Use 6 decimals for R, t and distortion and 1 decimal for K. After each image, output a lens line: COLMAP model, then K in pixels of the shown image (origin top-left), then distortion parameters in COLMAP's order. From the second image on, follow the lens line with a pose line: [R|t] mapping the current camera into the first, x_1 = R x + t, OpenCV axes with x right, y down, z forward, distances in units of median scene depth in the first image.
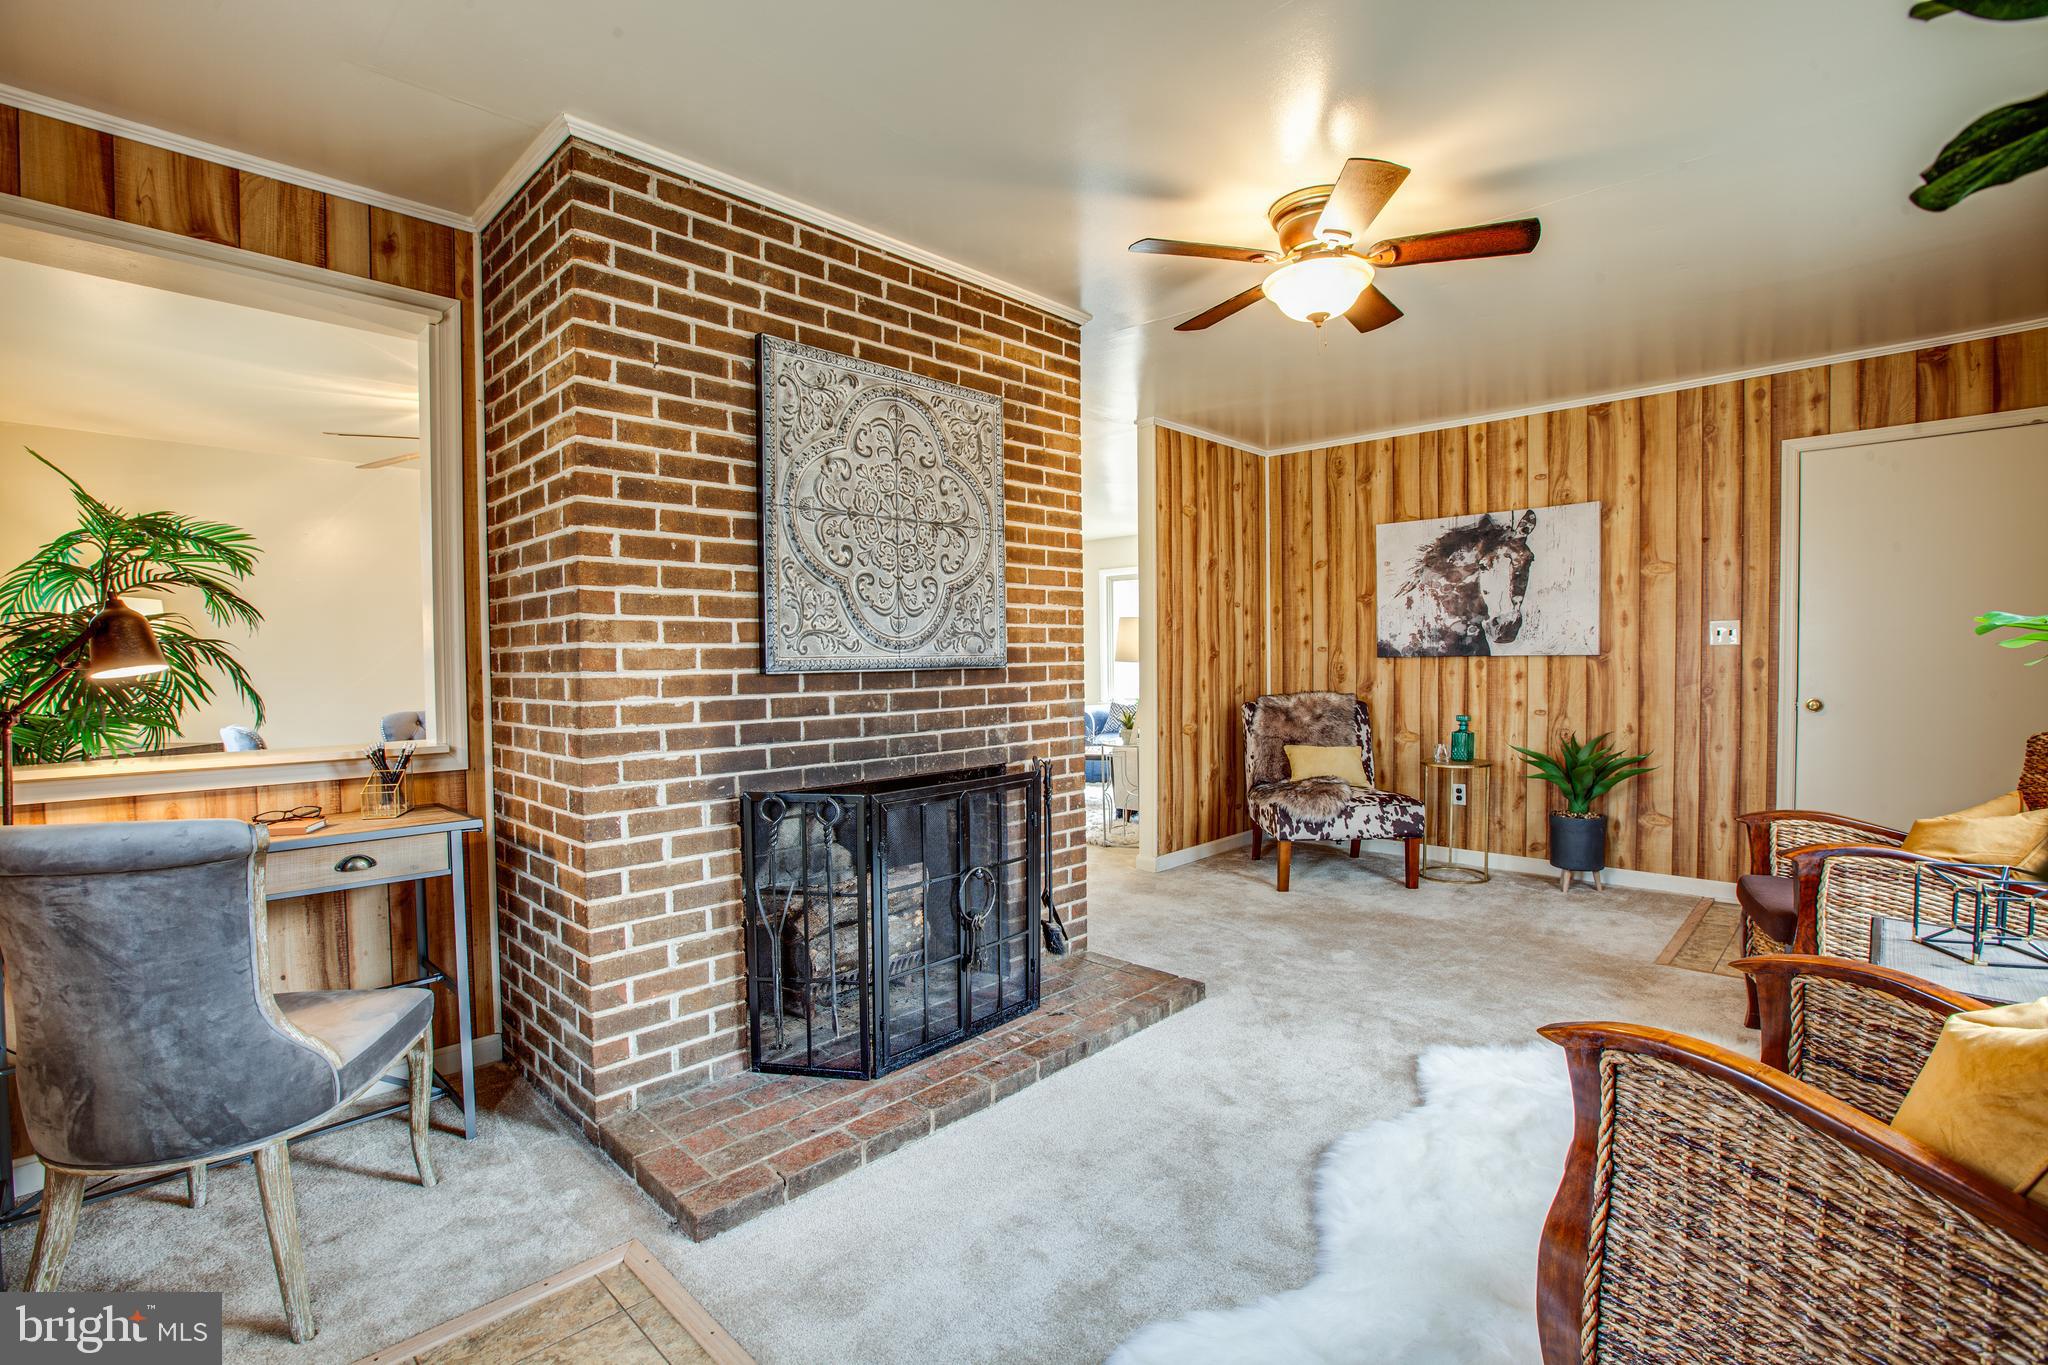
lens RADIAL K [[932.9, 0, 1026.7], [0, 932.9, 683.1], [0, 0, 1]] dist [-0.015045, 0.000197]
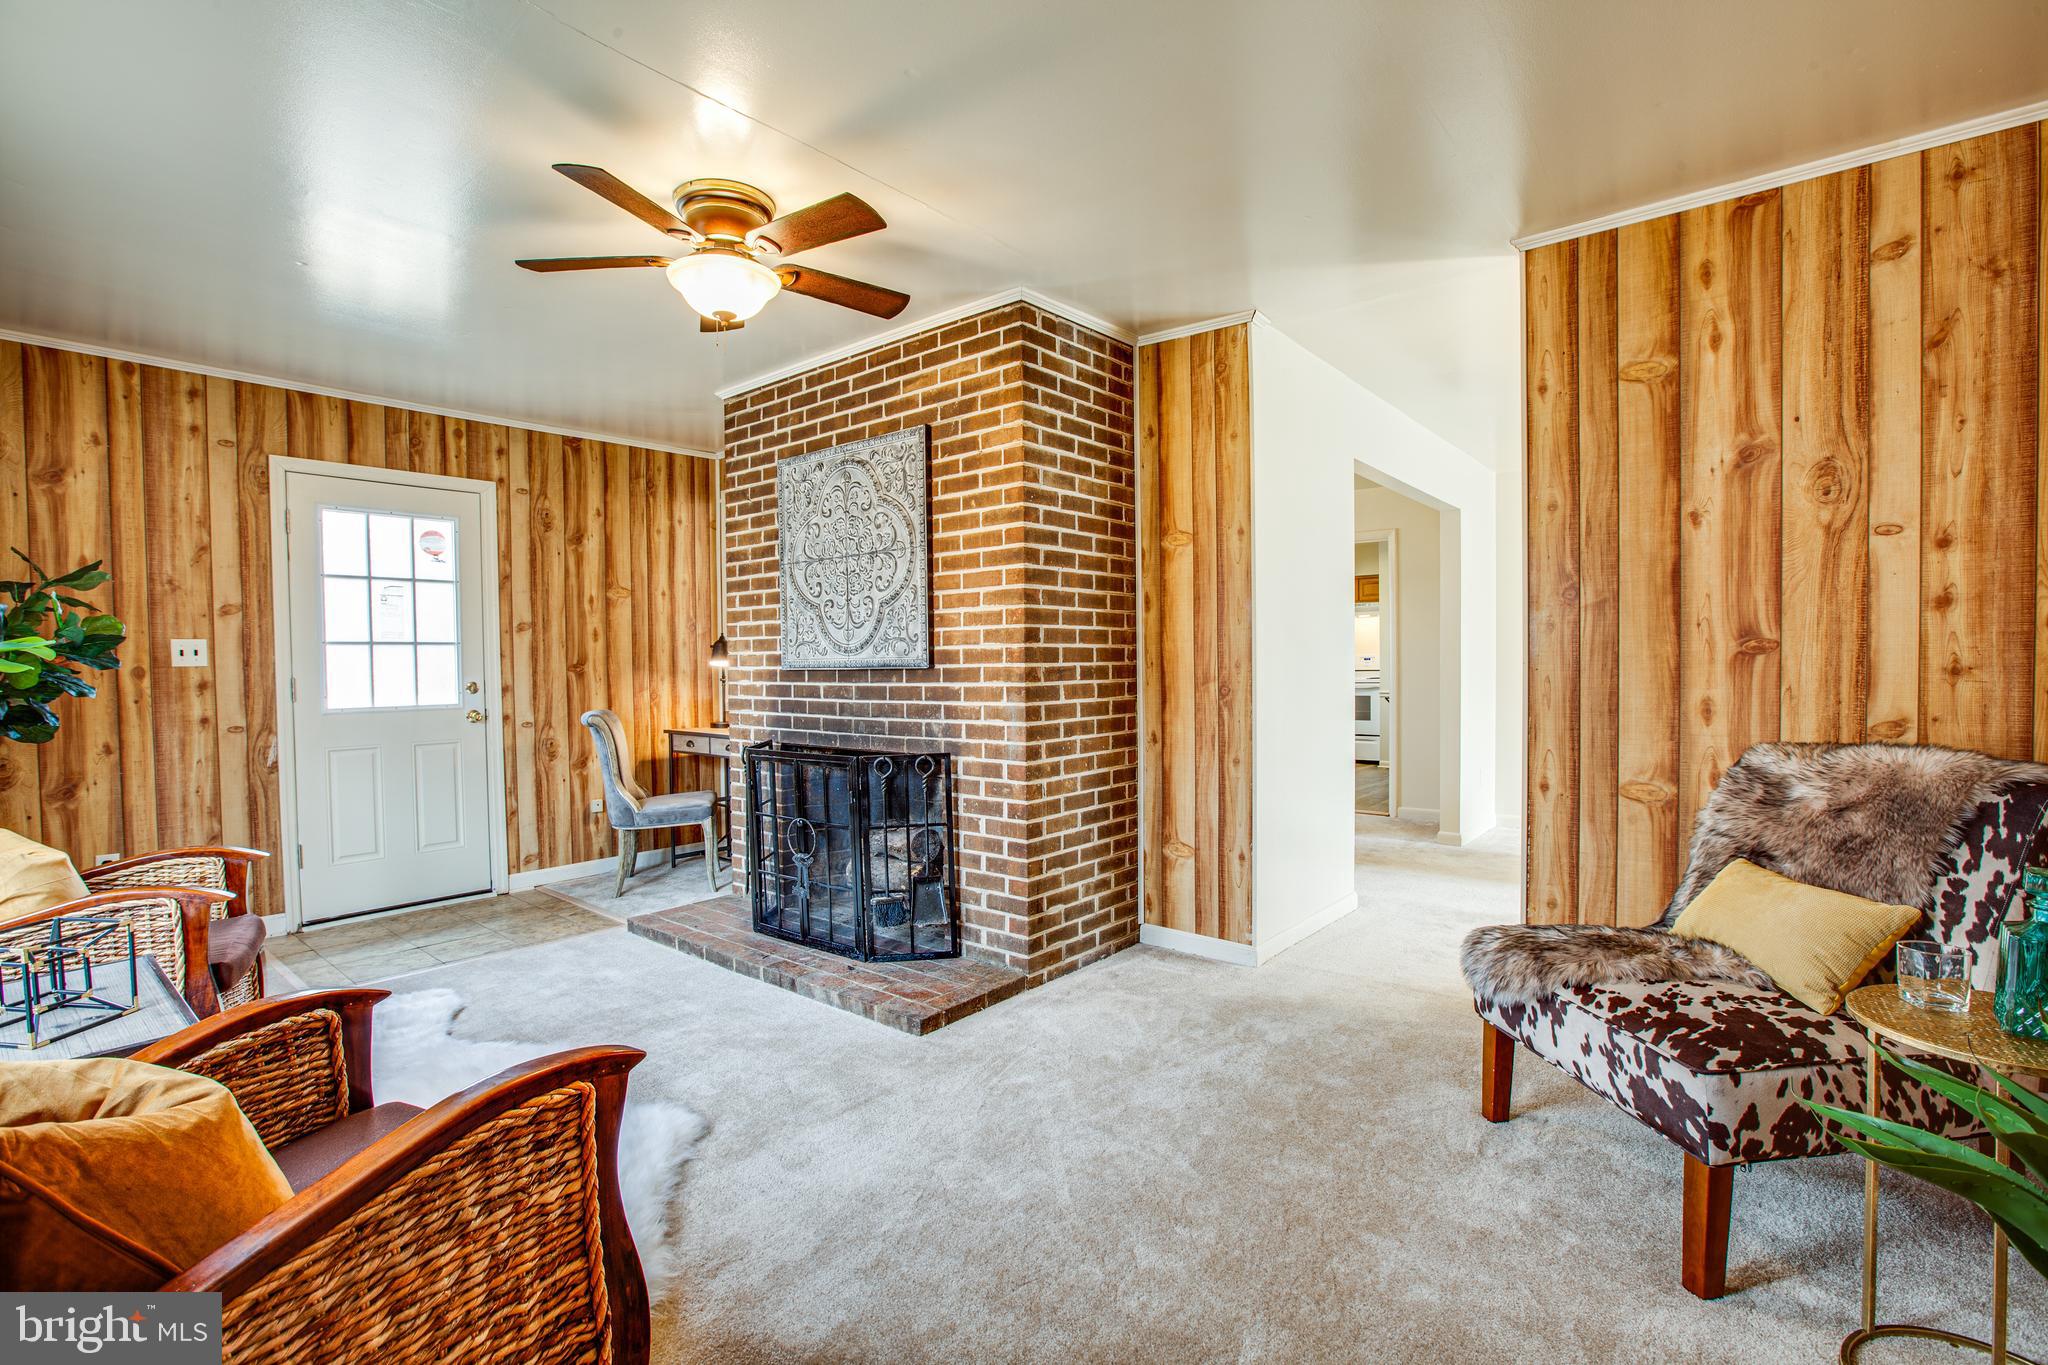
lens RADIAL K [[932.9, 0, 1026.7], [0, 932.9, 683.1], [0, 0, 1]] dist [-0.015045, 0.000197]
pose [[0.079826, 0.036271, -0.996149, 0.827763], [-0.016118, 0.999254, 0.035093, -0.030198], [0.996678, 0.013254, 0.080351, 0.779564]]
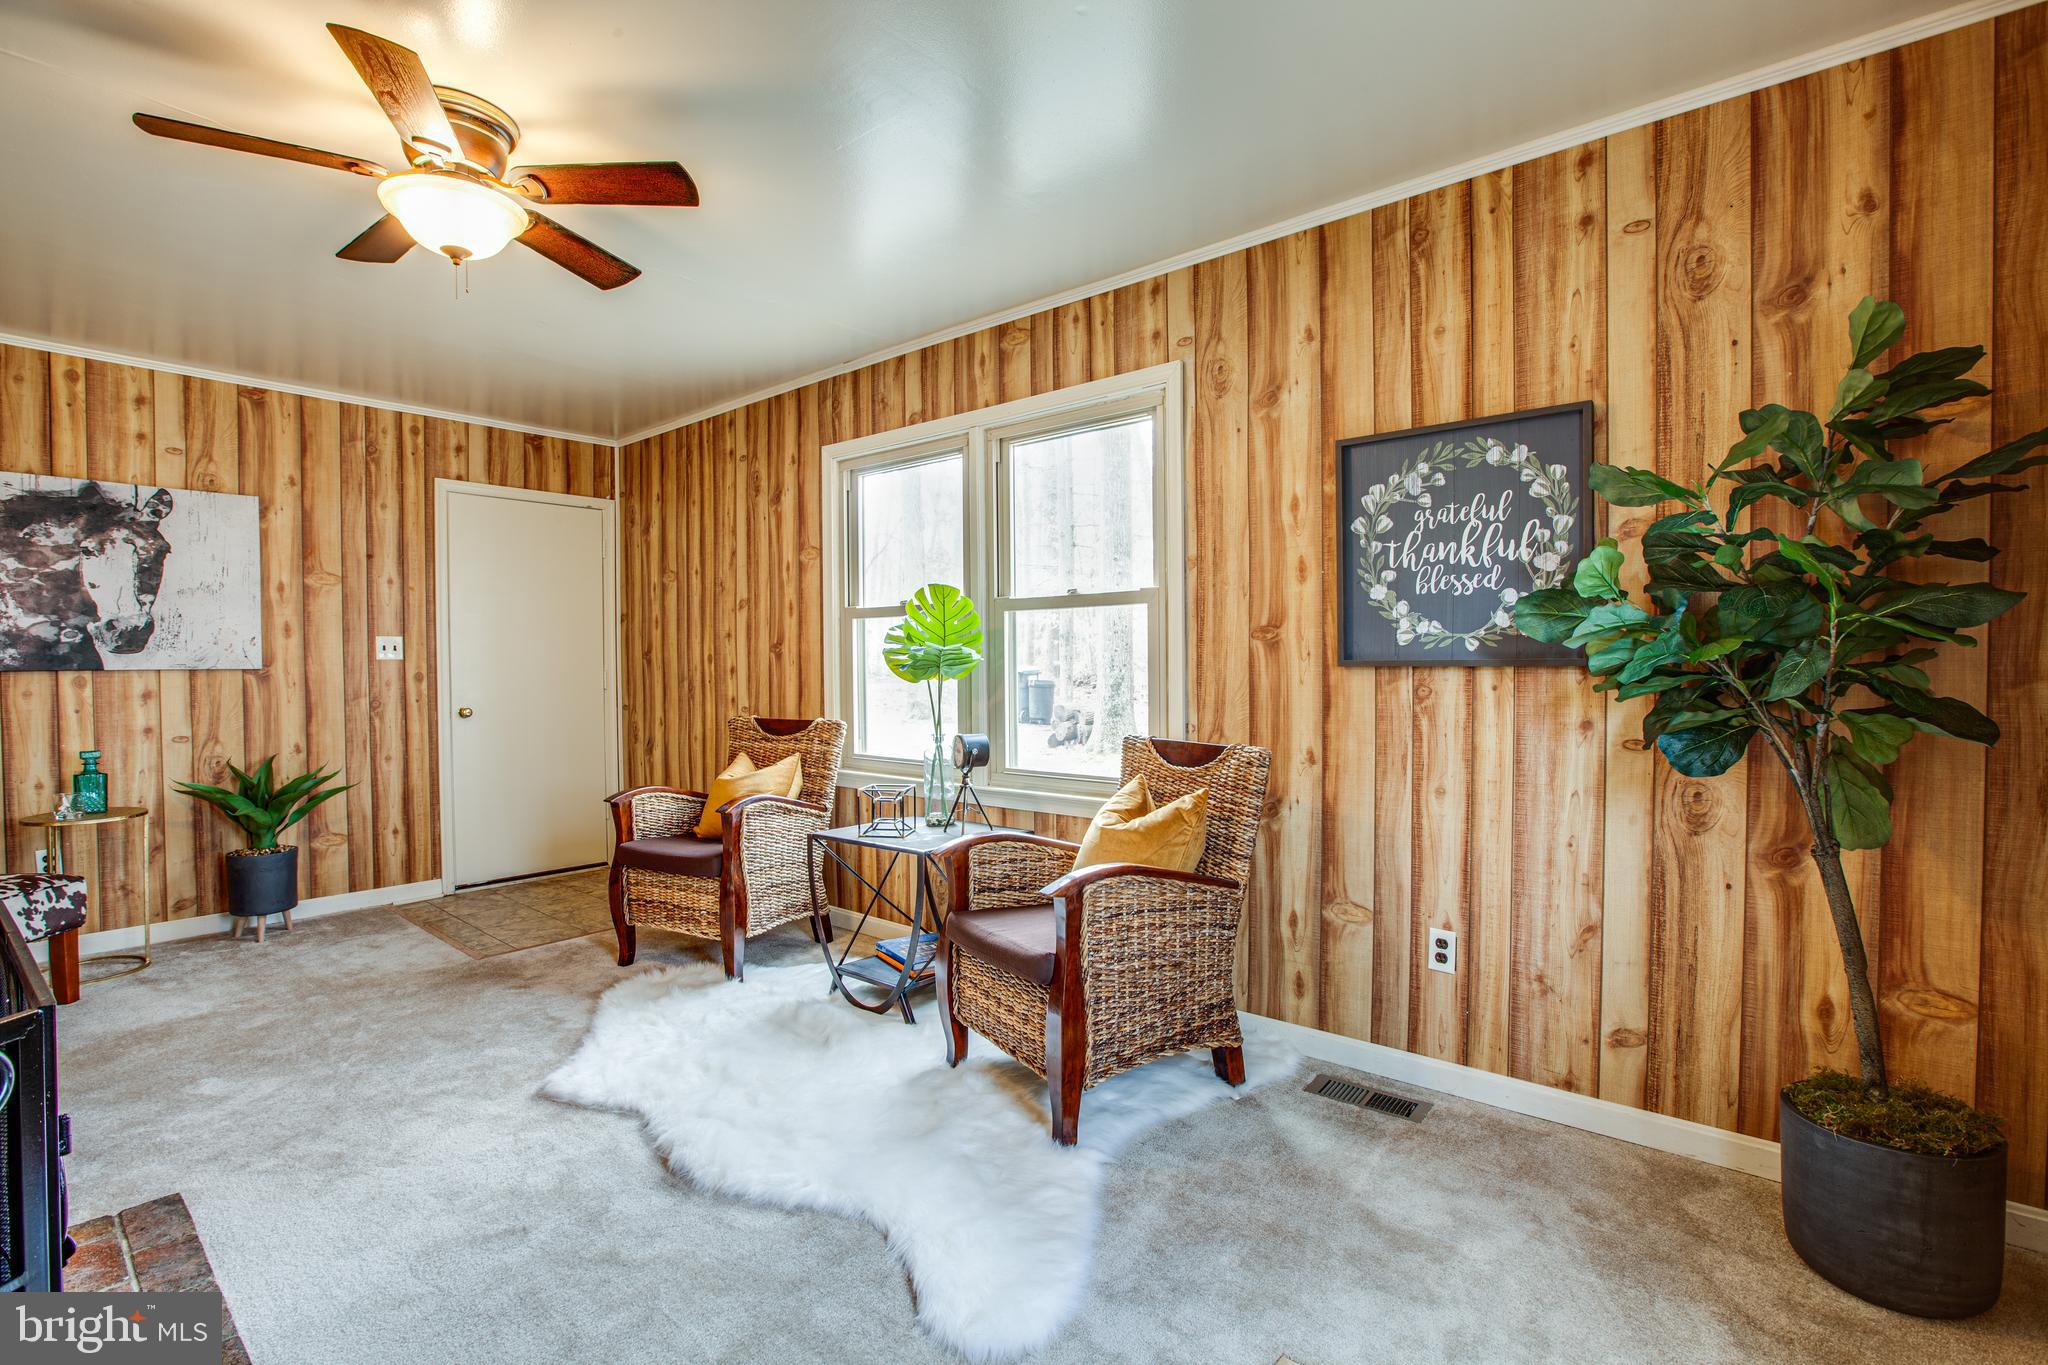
lens RADIAL K [[932.9, 0, 1026.7], [0, 932.9, 683.1], [0, 0, 1]] dist [-0.015045, 0.000197]
pose [[-0.043890, -0.012582, 0.998957, -0.334407], [0.029661, 0.999463, 0.013891, -0.008133], [-0.998596, 0.030240, -0.043493, 0.335628]]
